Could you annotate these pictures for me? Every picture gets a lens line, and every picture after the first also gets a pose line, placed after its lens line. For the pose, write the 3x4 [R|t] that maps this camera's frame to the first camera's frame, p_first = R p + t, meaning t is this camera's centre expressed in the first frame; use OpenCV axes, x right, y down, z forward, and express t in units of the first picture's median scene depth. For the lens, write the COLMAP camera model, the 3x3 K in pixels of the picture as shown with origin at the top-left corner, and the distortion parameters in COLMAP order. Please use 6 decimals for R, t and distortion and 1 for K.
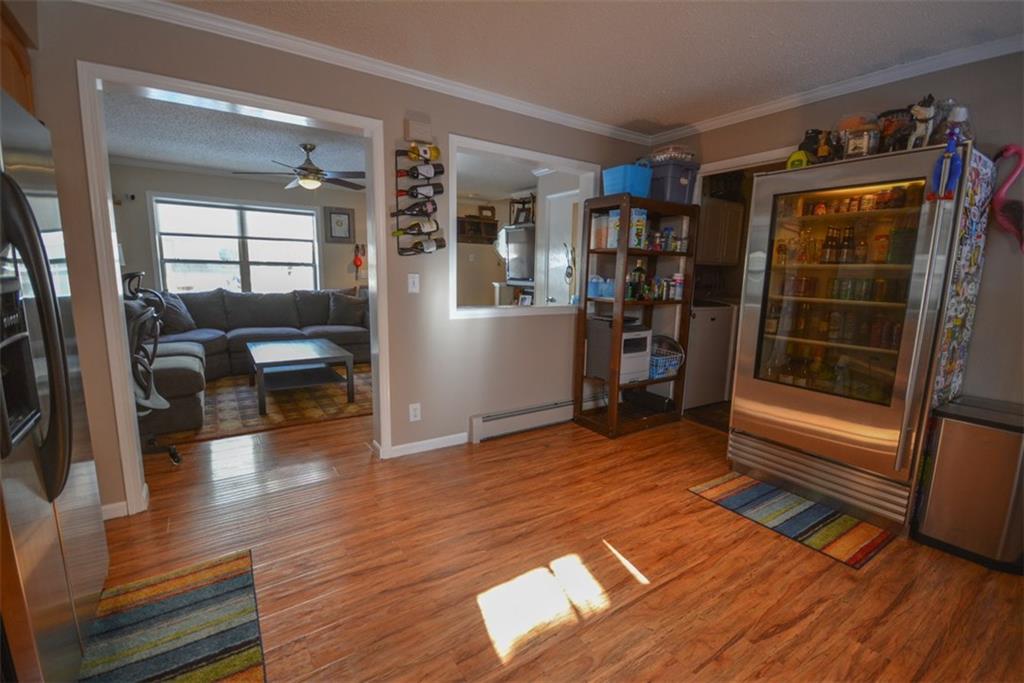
lens RADIAL K [[448.6, 0, 511.5], [0, 448.6, 342.2], [0, 0, 1]] dist [0.009688, -0.011855]
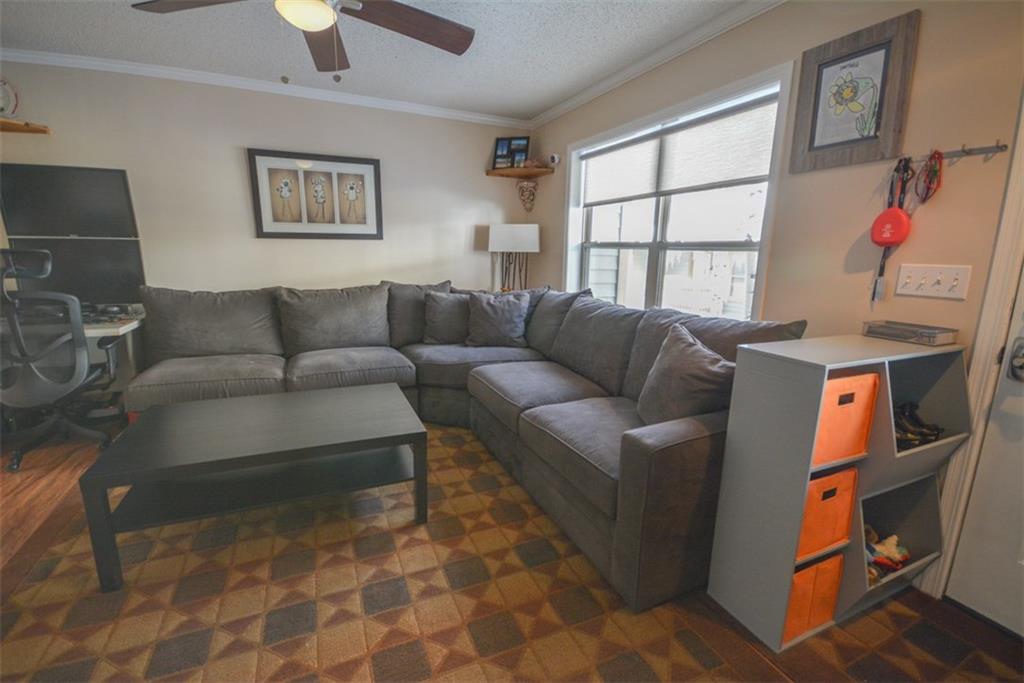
lens RADIAL K [[448.6, 0, 511.2], [0, 448.6, 342.2], [0, 0, 1]] dist [0.009688, -0.011855]
pose [[-0.167800, 0.174198, -0.970308, -0.107613], [-0.175525, 0.963258, 0.203287, -0.288411], [0.970069, 0.204424, -0.131058, 1.843628]]
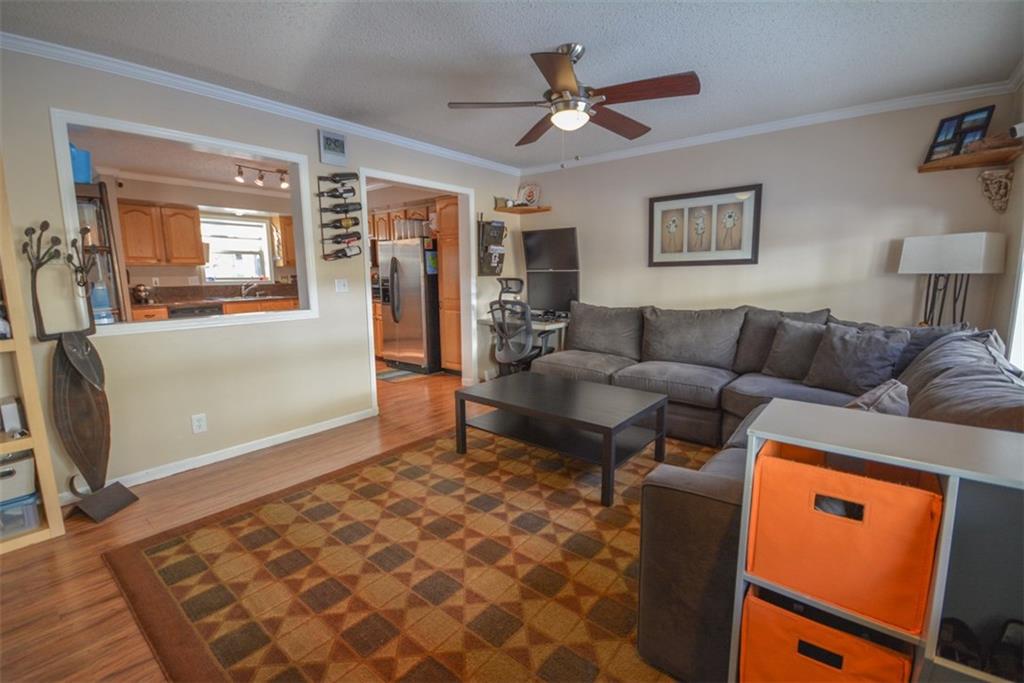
lens RADIAL K [[448.6, 0, 511.3], [0, 448.6, 341.8], [0, 0, 1]] dist [0.009688, -0.011855]
pose [[-0.956730, 0.032998, -0.289102, -0.311689], [-0.055287, 0.954836, 0.291946, -0.365183], [0.285678, 0.295296, -0.911695, 2.269297]]
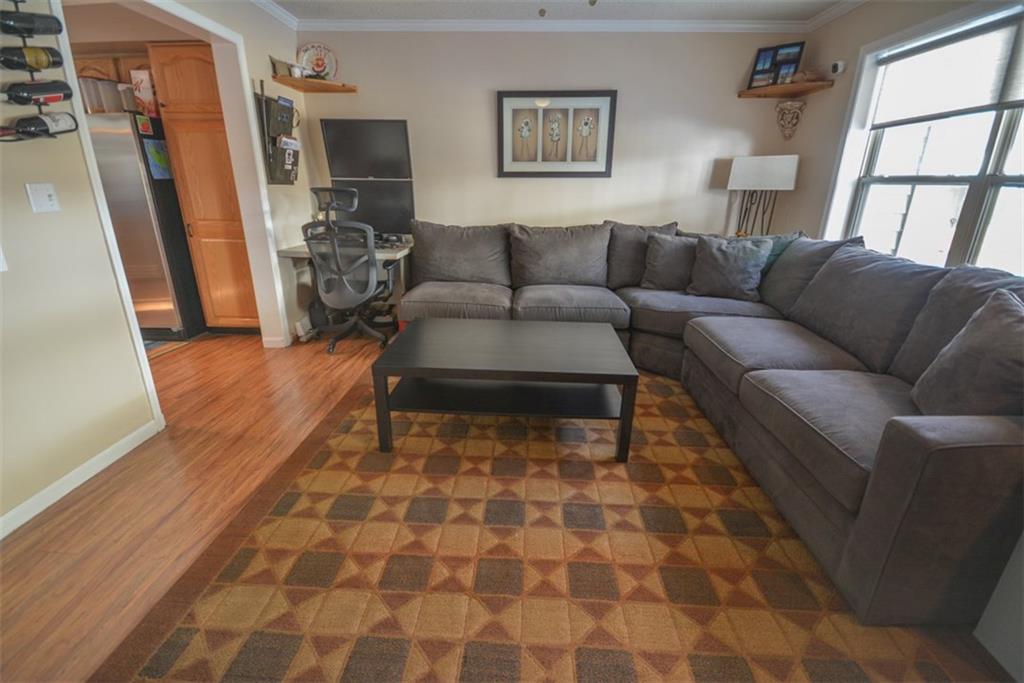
lens RADIAL K [[448.6, 0, 511.3], [0, 448.6, 342.6], [0, 0, 1]] dist [0.009688, -0.011855]
pose [[-0.590707, 0.238768, -0.770750, -0.101206], [-0.149602, 0.906245, 0.395398, -0.281551], [0.792896, 0.348870, -0.499605, 1.827881]]
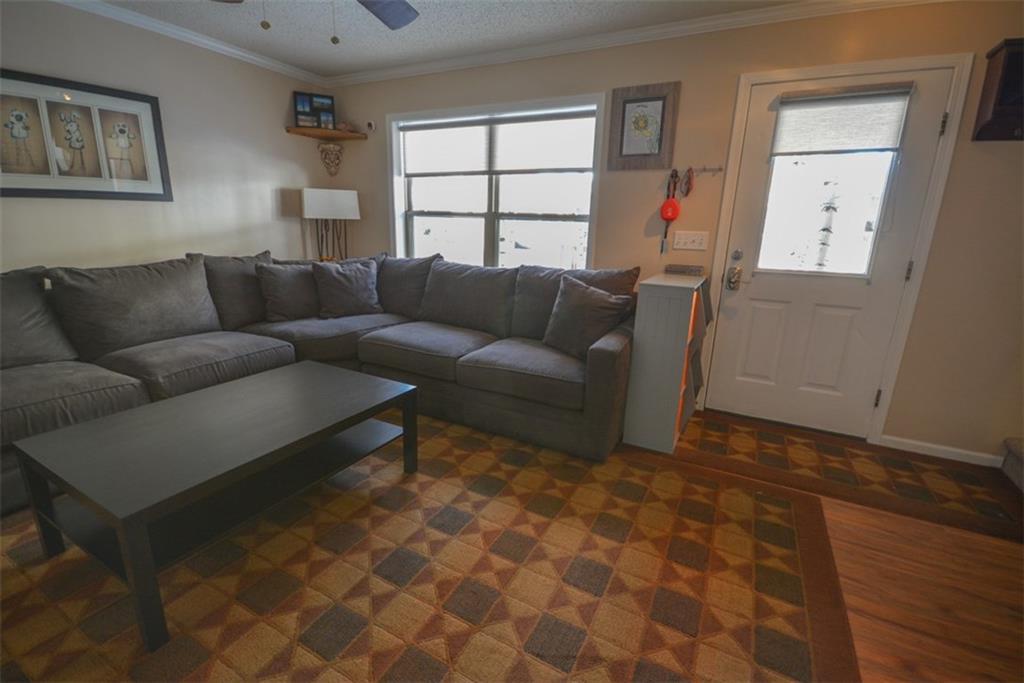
lens RADIAL K [[448.6, 0, 512.1], [0, 448.6, 342.3], [0, 0, 1]] dist [0.009688, -0.011855]
pose [[0.475794, 0.219130, -0.851823, -0.029144], [-0.157702, 0.974028, 0.162481, -0.221275], [0.865303, 0.057027, 0.497994, 1.441213]]
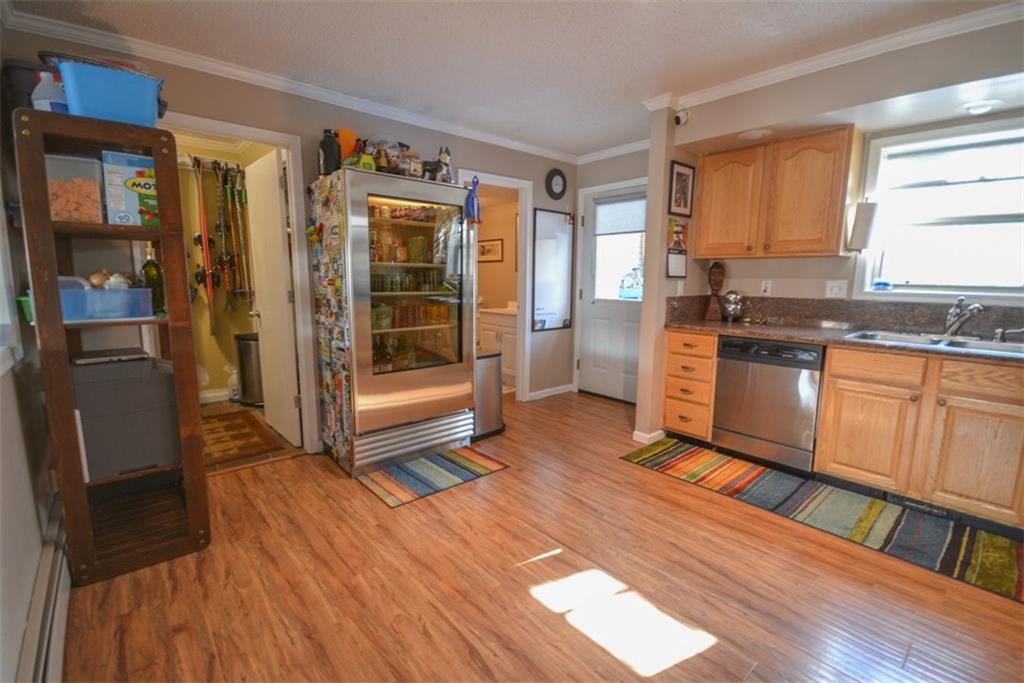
lens RADIAL K [[448.6, 0, 511.4], [0, 448.6, 343.4], [0, 0, 1]] dist [0.009688, -0.011855]
pose [[-0.128084, -0.168674, 0.977315, -0.414977], [0.143596, 0.971893, 0.186558, -0.116449], [-0.981313, 0.164234, -0.100263, 0.689283]]
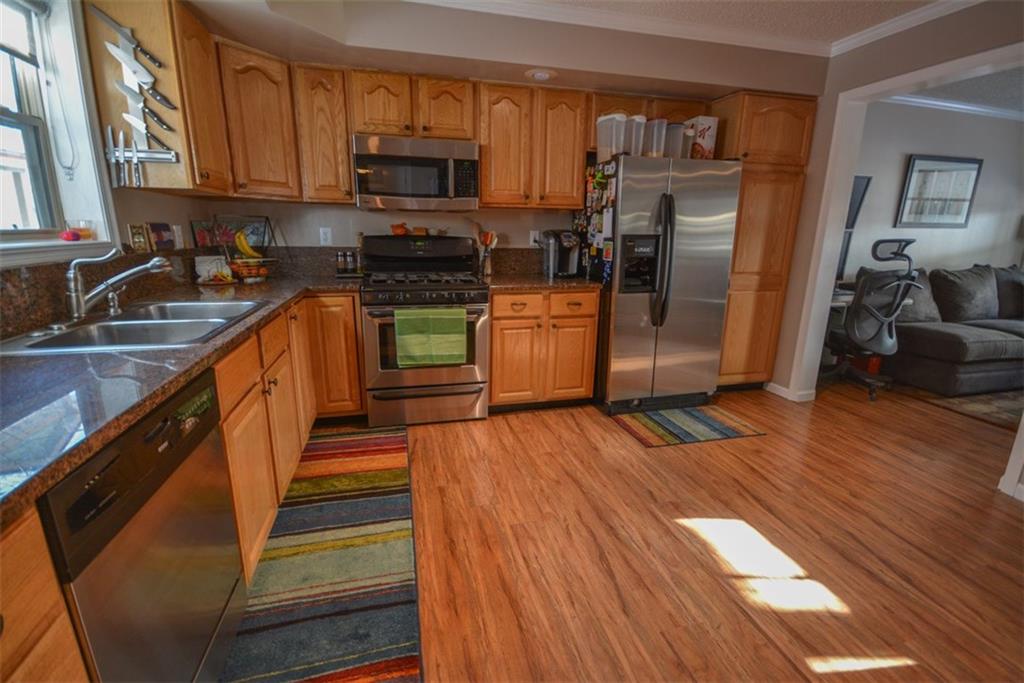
lens RADIAL K [[448.6, 0, 511.2], [0, 448.6, 342.3], [0, 0, 1]] dist [0.009688, -0.011855]
pose [[-0.335124, 0.204079, -0.919806, 0.604525], [-0.164765, 0.948521, 0.270481, -0.040320], [0.927655, 0.242196, -0.284248, 0.380493]]
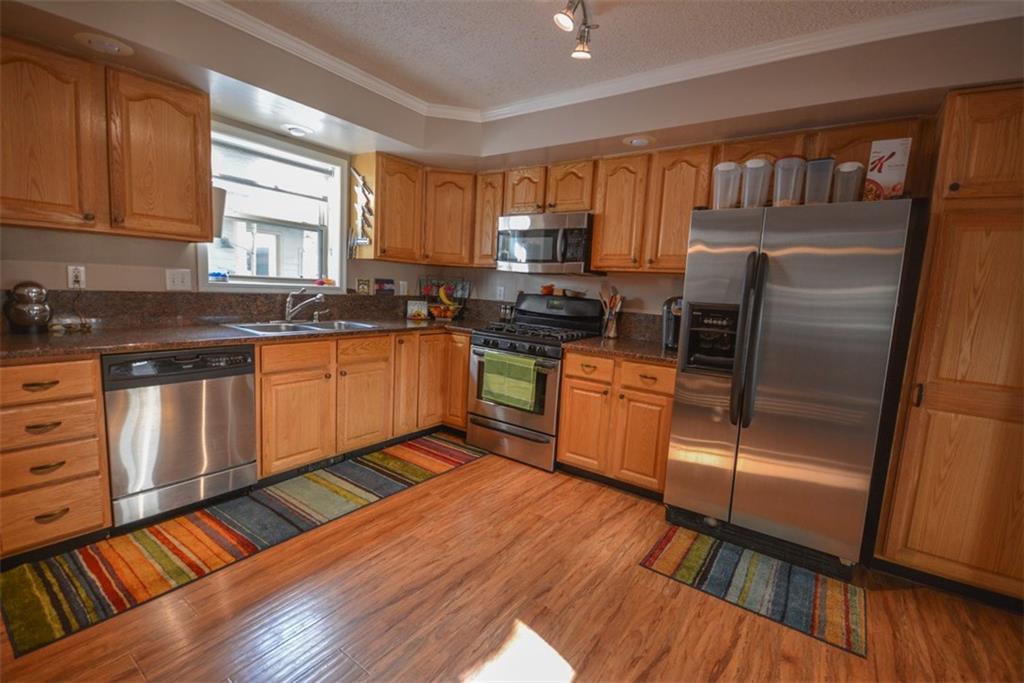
lens RADIAL K [[448.6, 0, 511.0], [0, 448.6, 342.2], [0, 0, 1]] dist [0.009688, -0.011855]
pose [[-0.934105, -0.025823, -0.356063, 0.198096], [-0.125683, 0.957315, 0.260292, -0.131501], [0.334143, 0.287891, -0.897478, 0.871015]]
